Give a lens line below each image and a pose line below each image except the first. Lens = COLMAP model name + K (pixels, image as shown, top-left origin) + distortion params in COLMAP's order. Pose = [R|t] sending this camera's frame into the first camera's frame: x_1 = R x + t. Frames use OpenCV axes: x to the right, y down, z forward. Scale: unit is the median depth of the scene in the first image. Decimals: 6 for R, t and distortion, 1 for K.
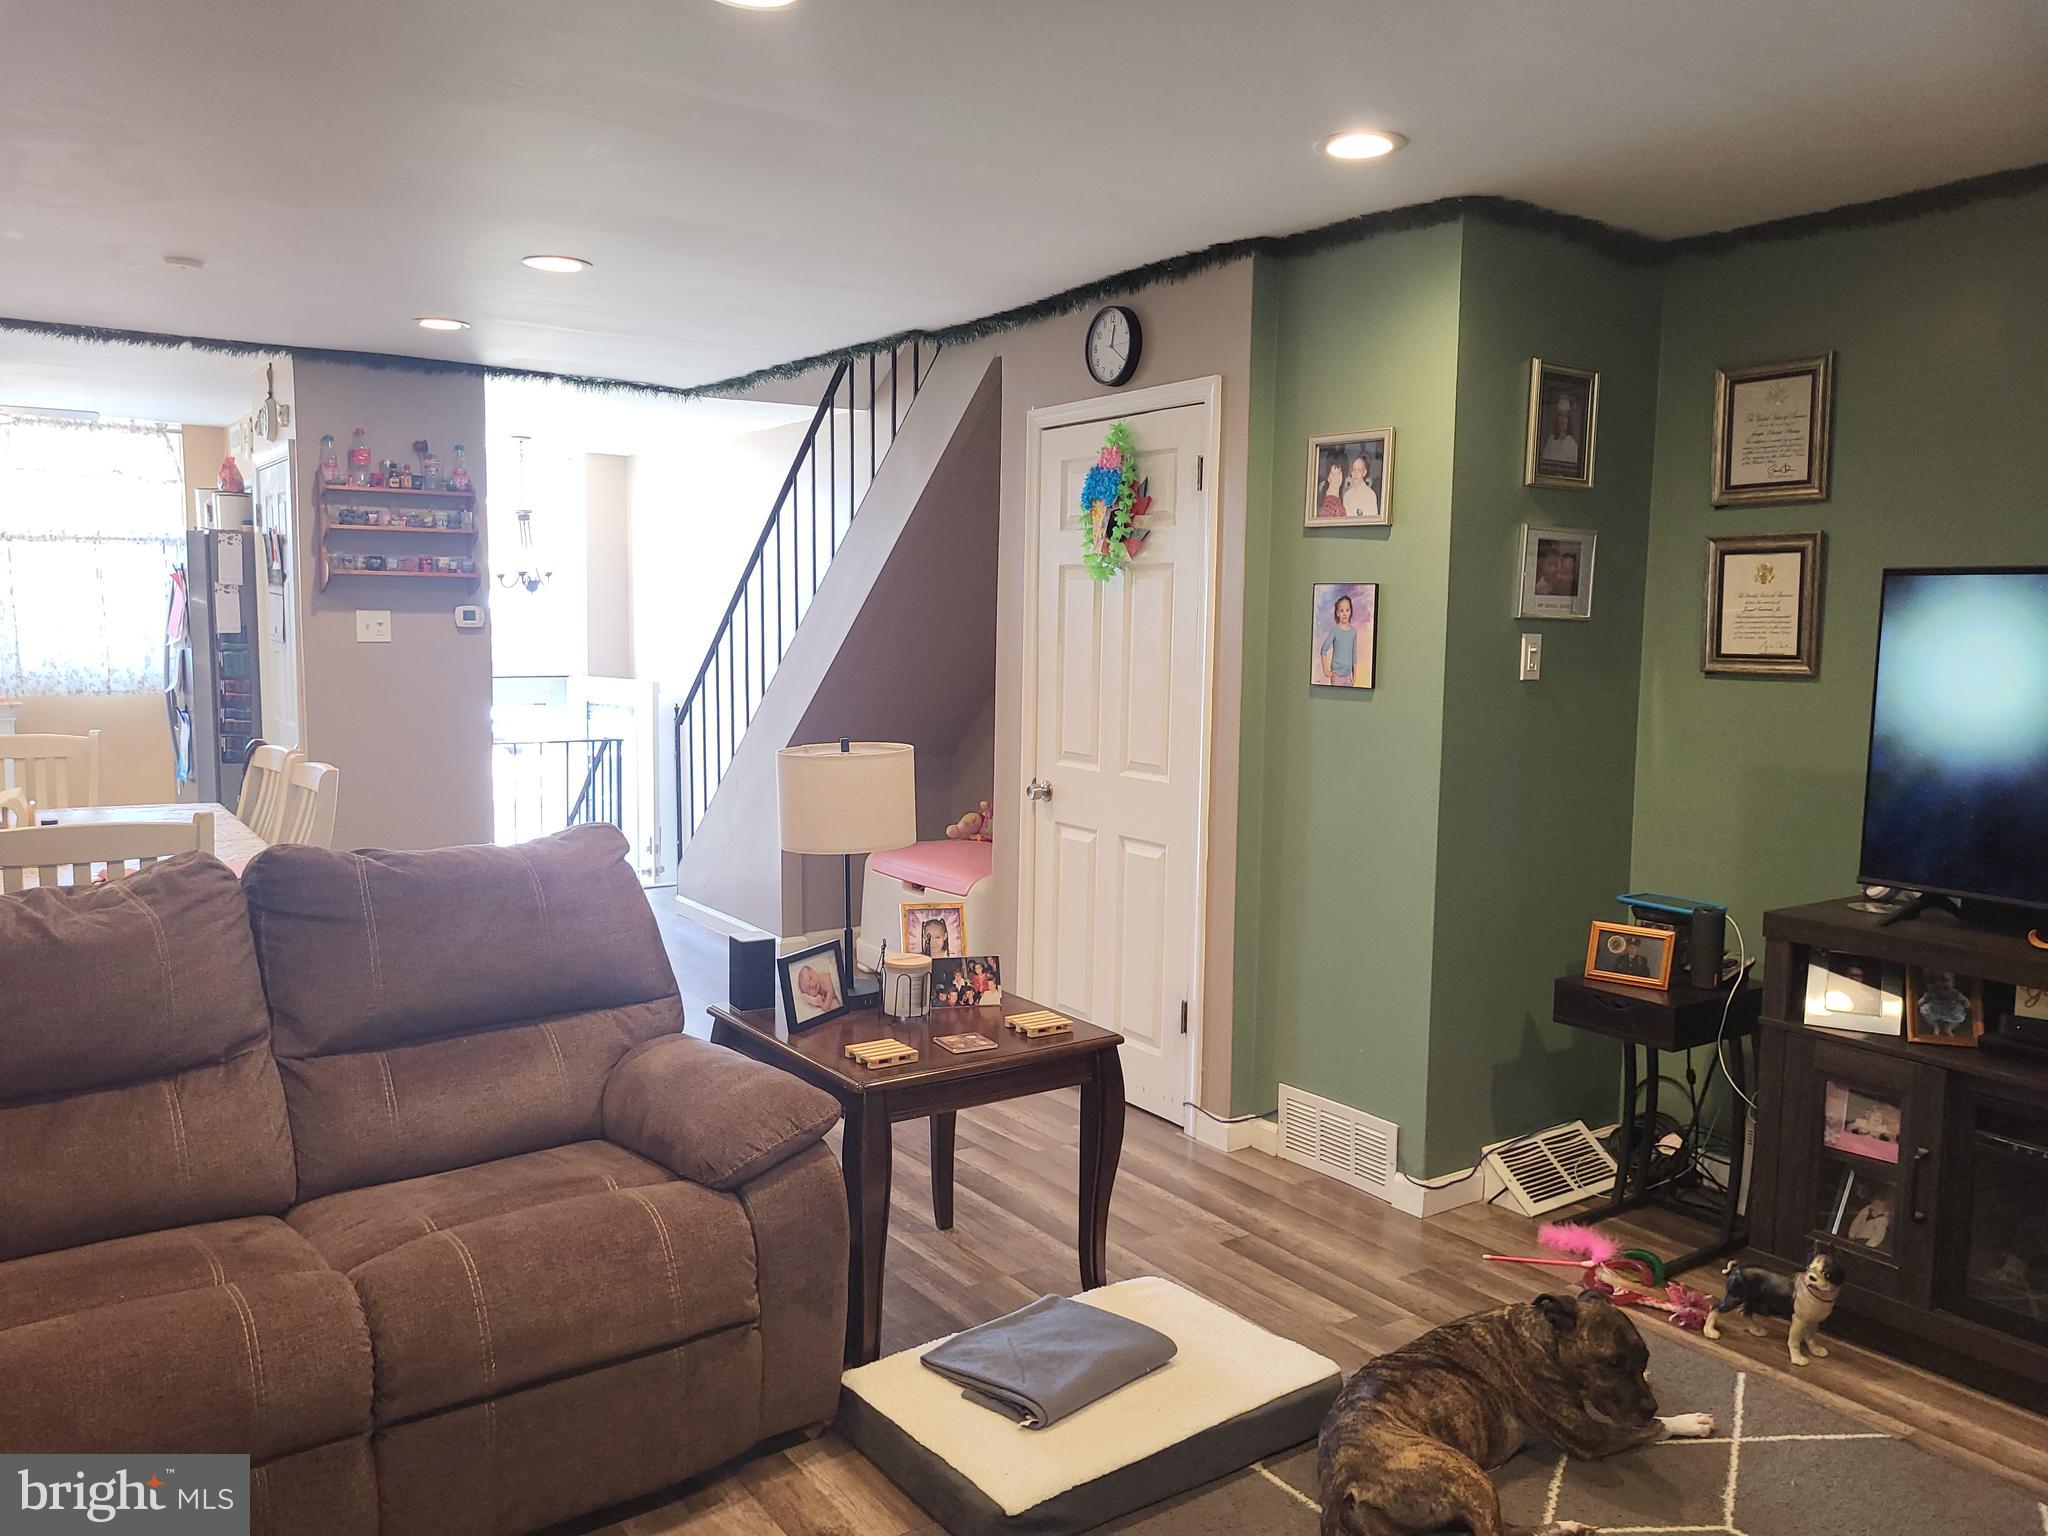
lens RADIAL K [[1558.7, 0, 1033.8], [0, 1558.7, 778.9], [0, 0, 1]] dist [0.044661, -0.036372]
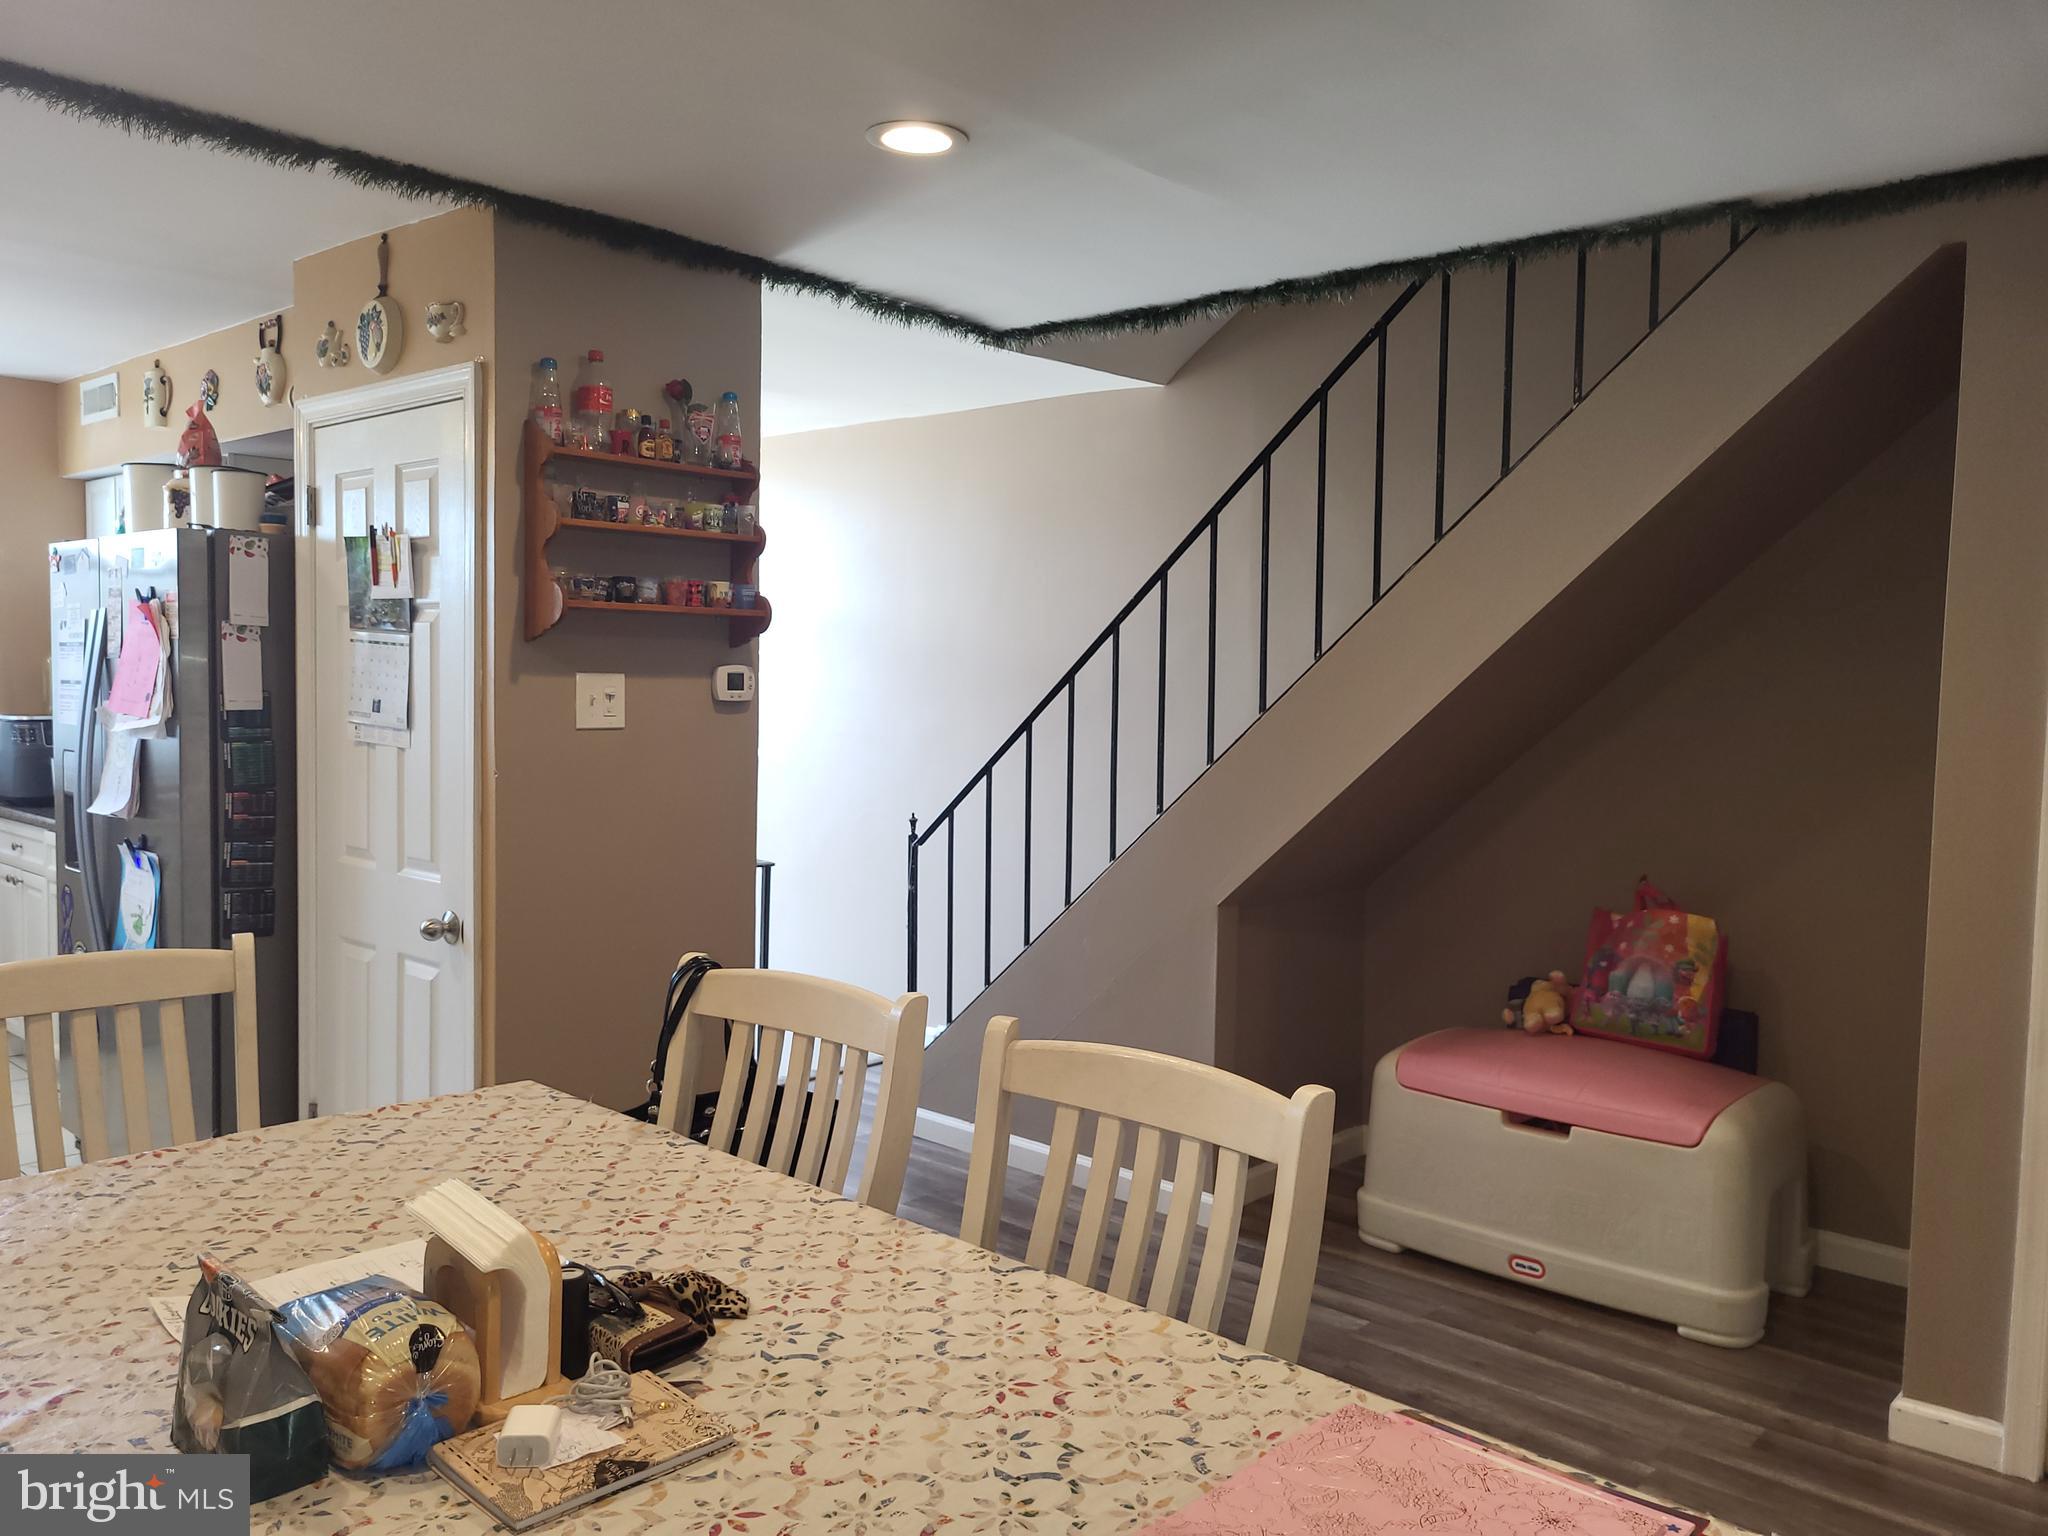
lens RADIAL K [[1558.7, 0, 1004.7], [0, 1558.7, 752.8], [0, 0, 1]] dist [0.044661, -0.036372]
pose [[0.974368, -0.005900, 0.224883, -0.398518], [0.017905, 0.998518, -0.051385, -0.046379], [-0.224247, 0.054094, 0.973030, 0.415031]]
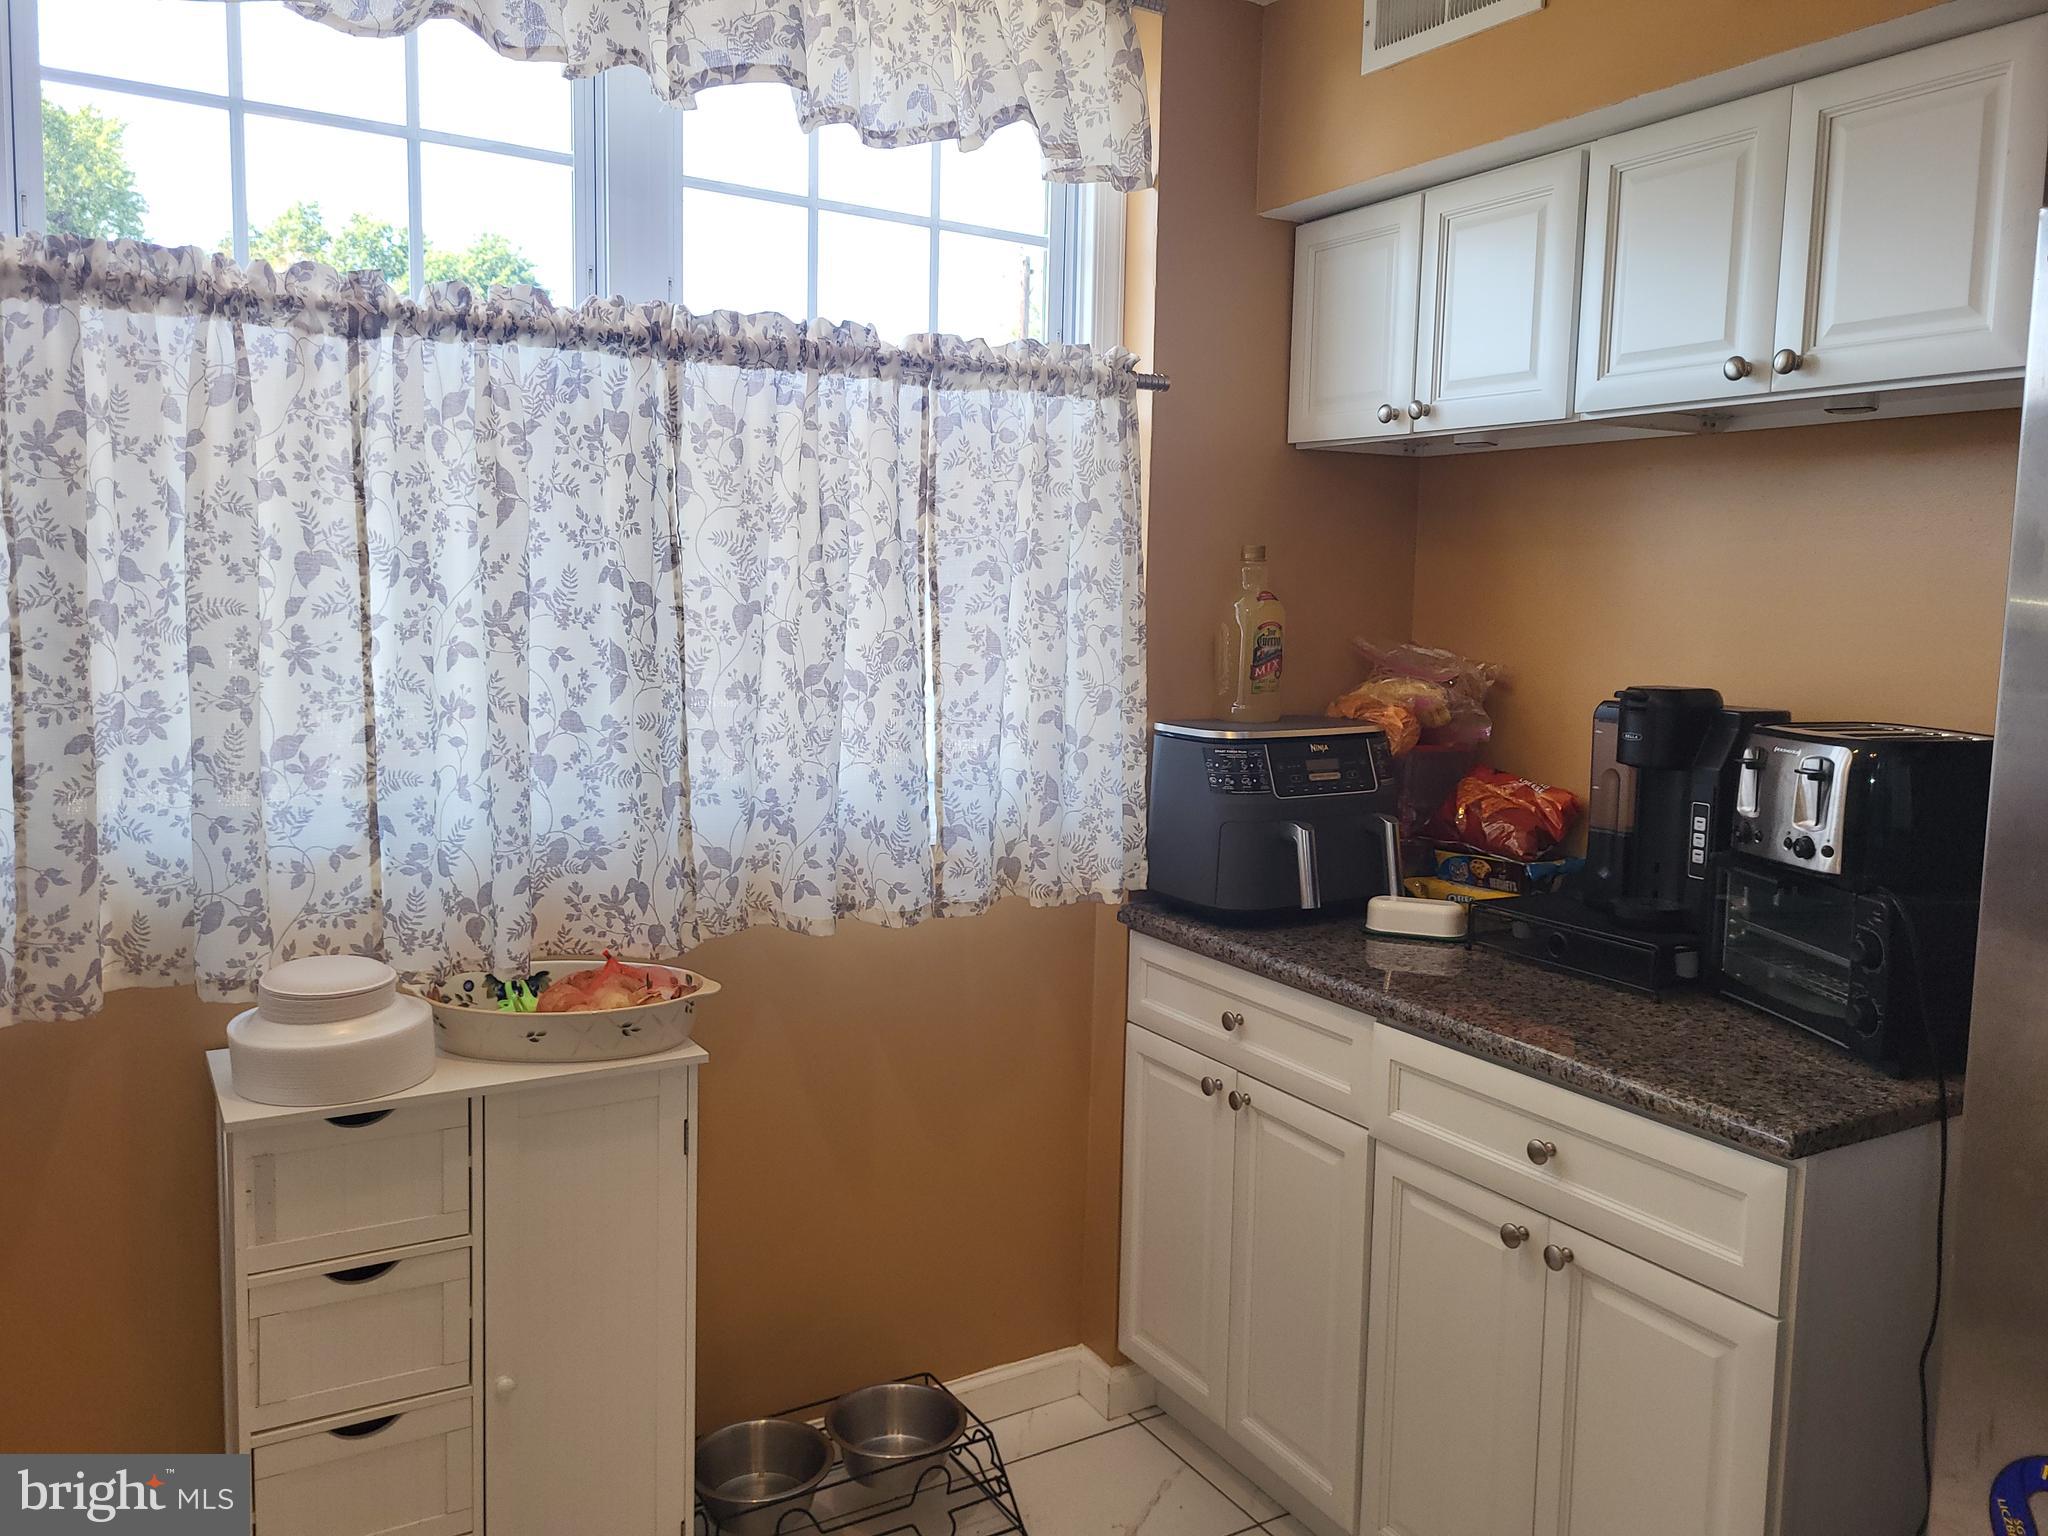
lens RADIAL K [[1558.7, 0, 1024.4], [0, 1558.7, 755.9], [0, 0, 1]] dist [0.044661, -0.036372]
pose [[0.997141, 0.009804, -0.074931, -0.739152], [-0.010400, 0.999917, -0.007561, -0.108676], [0.074851, 0.008319, 0.997160, 0.963917]]
